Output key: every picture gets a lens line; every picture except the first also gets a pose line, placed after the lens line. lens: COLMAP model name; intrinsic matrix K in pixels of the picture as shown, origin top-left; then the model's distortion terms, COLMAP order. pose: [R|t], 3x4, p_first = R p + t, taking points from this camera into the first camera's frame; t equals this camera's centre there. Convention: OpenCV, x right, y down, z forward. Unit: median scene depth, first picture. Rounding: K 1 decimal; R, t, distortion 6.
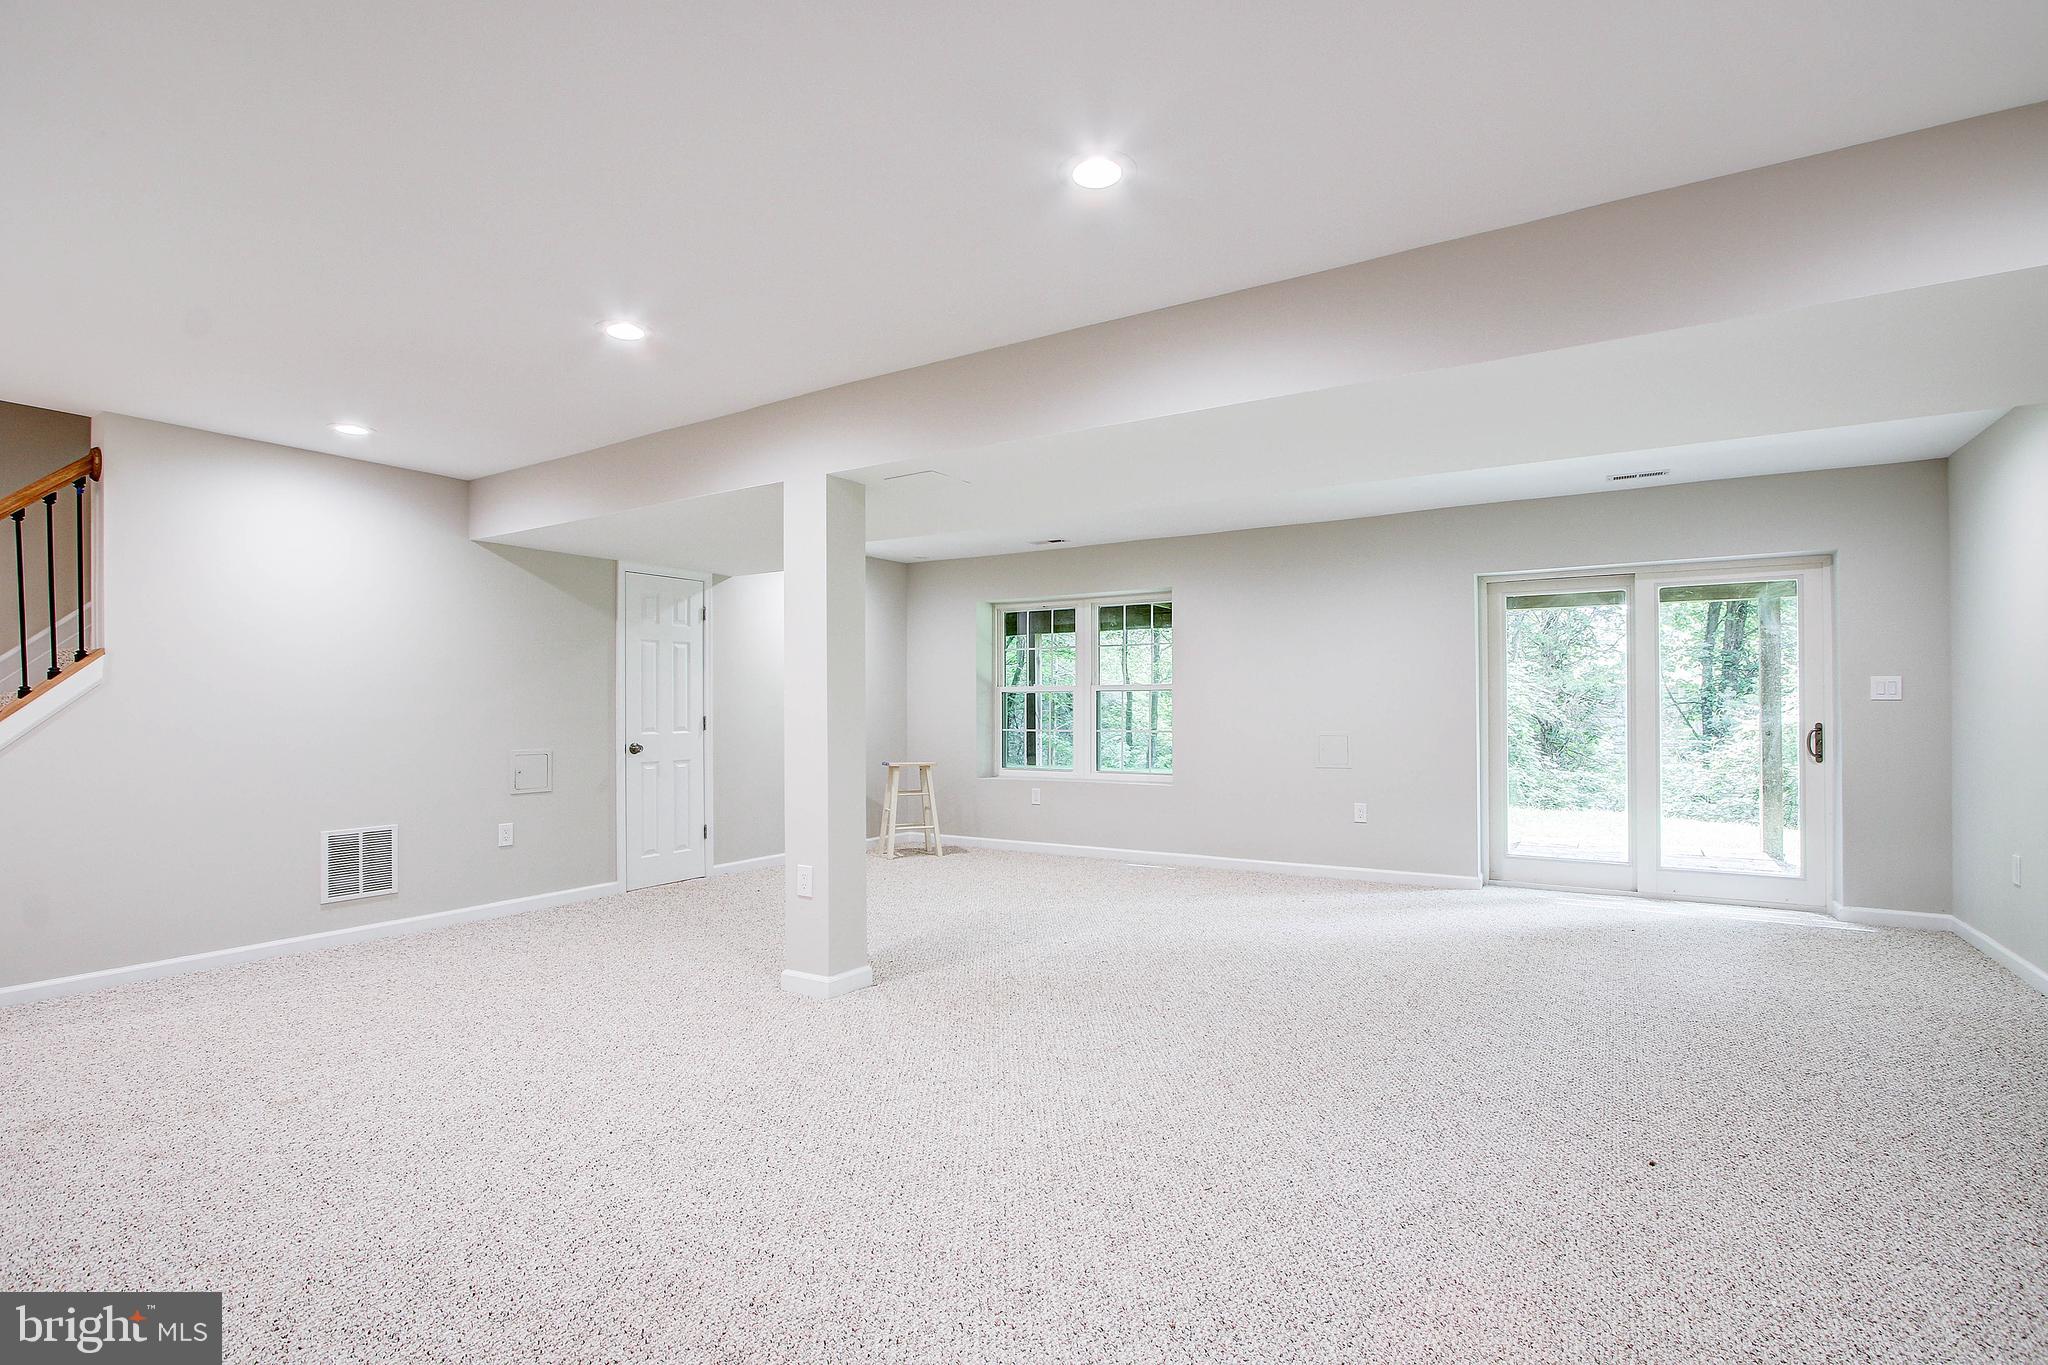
lens RADIAL K [[973.5, 0, 1034.7], [0, 973.5, 696.8], [0, 0, 1]] dist [-0.017282, 0.003891]
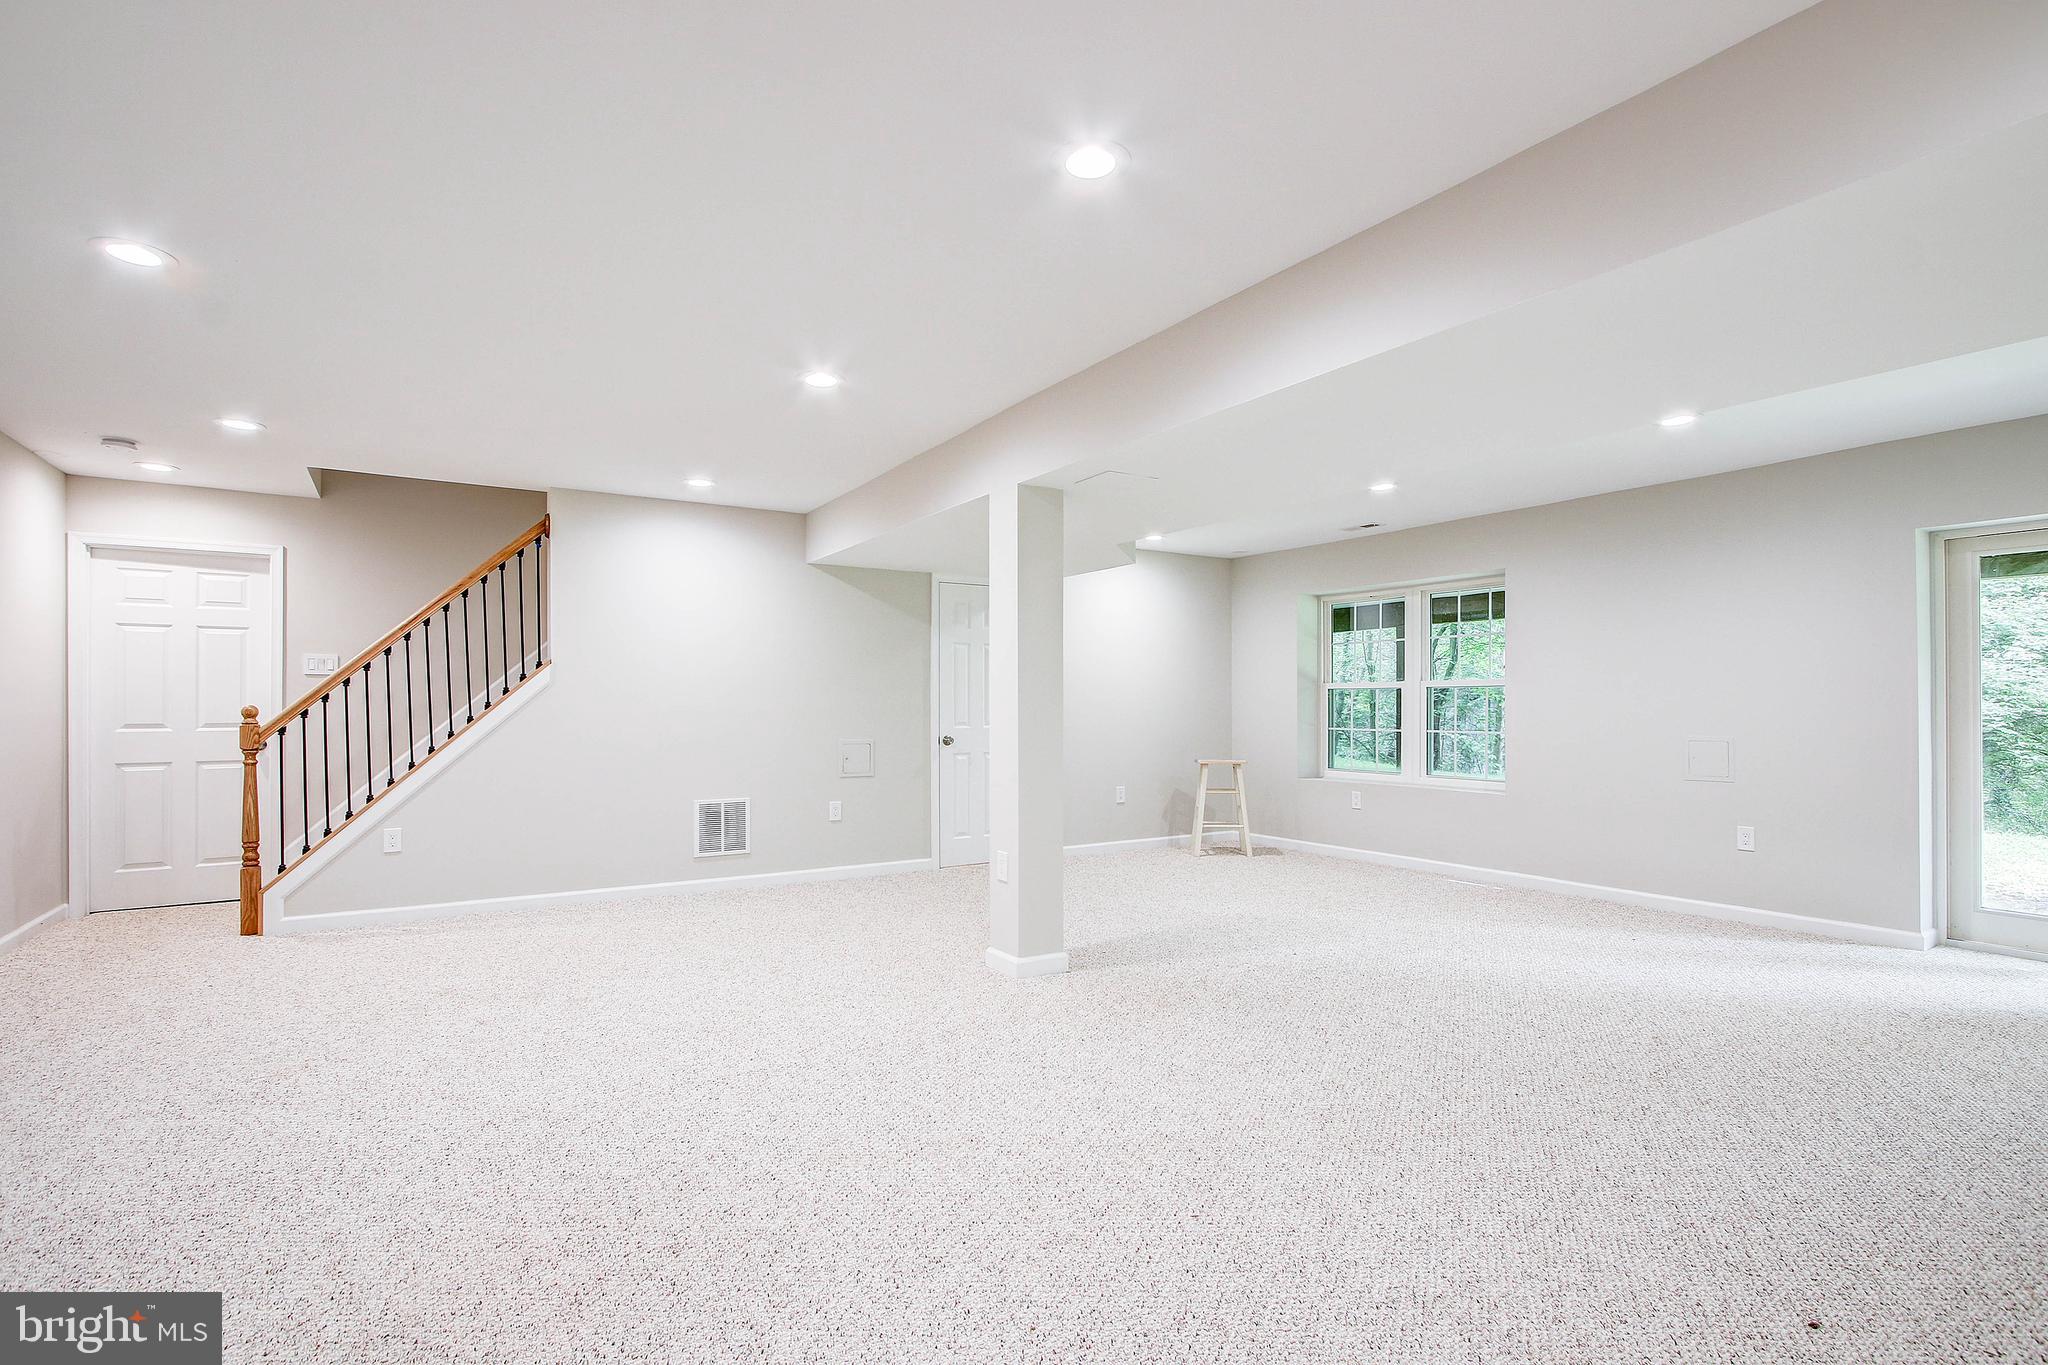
lens RADIAL K [[973.5, 0, 1027.3], [0, 973.5, 702.1], [0, 0, 1]] dist [-0.017282, 0.003891]
pose [[0.900721, 0.002875, -0.434390, 0.185740], [0.001078, 0.999960, 0.008852, -0.000713], [0.434398, -0.008442, 0.900682, 0.034623]]
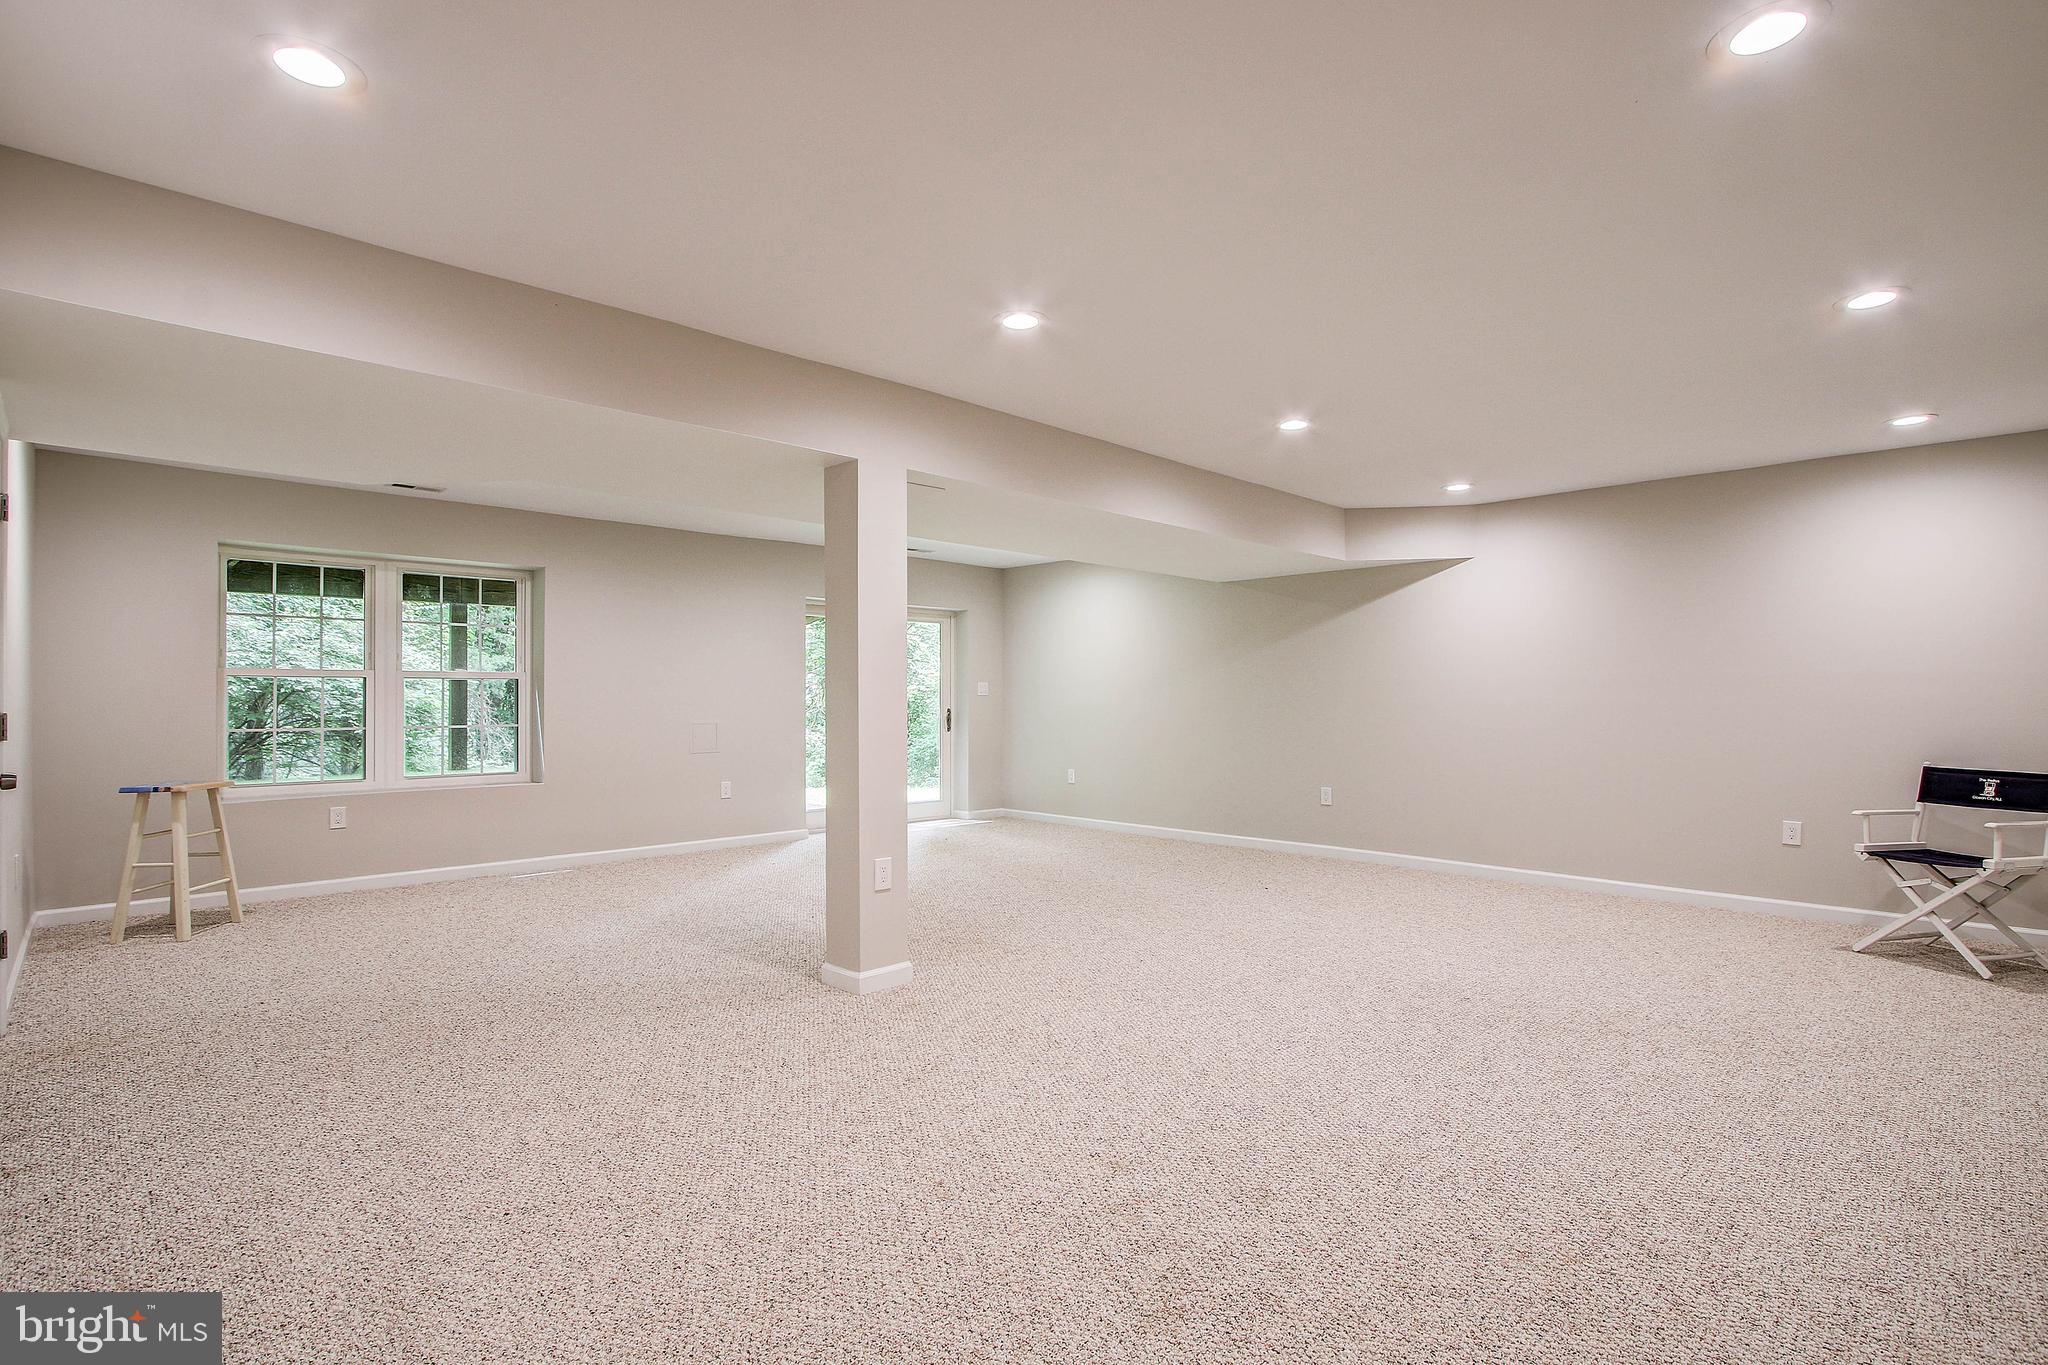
lens RADIAL K [[973.5, 0, 1014.7], [0, 973.5, 680.7], [0, 0, 1]] dist [-0.017282, 0.003891]
pose [[0.248015, 0.020399, 0.968542, -0.895436], [-0.011776, 0.999768, -0.018041, 0.007965], [-0.968685, -0.006931, 0.248197, 0.483839]]
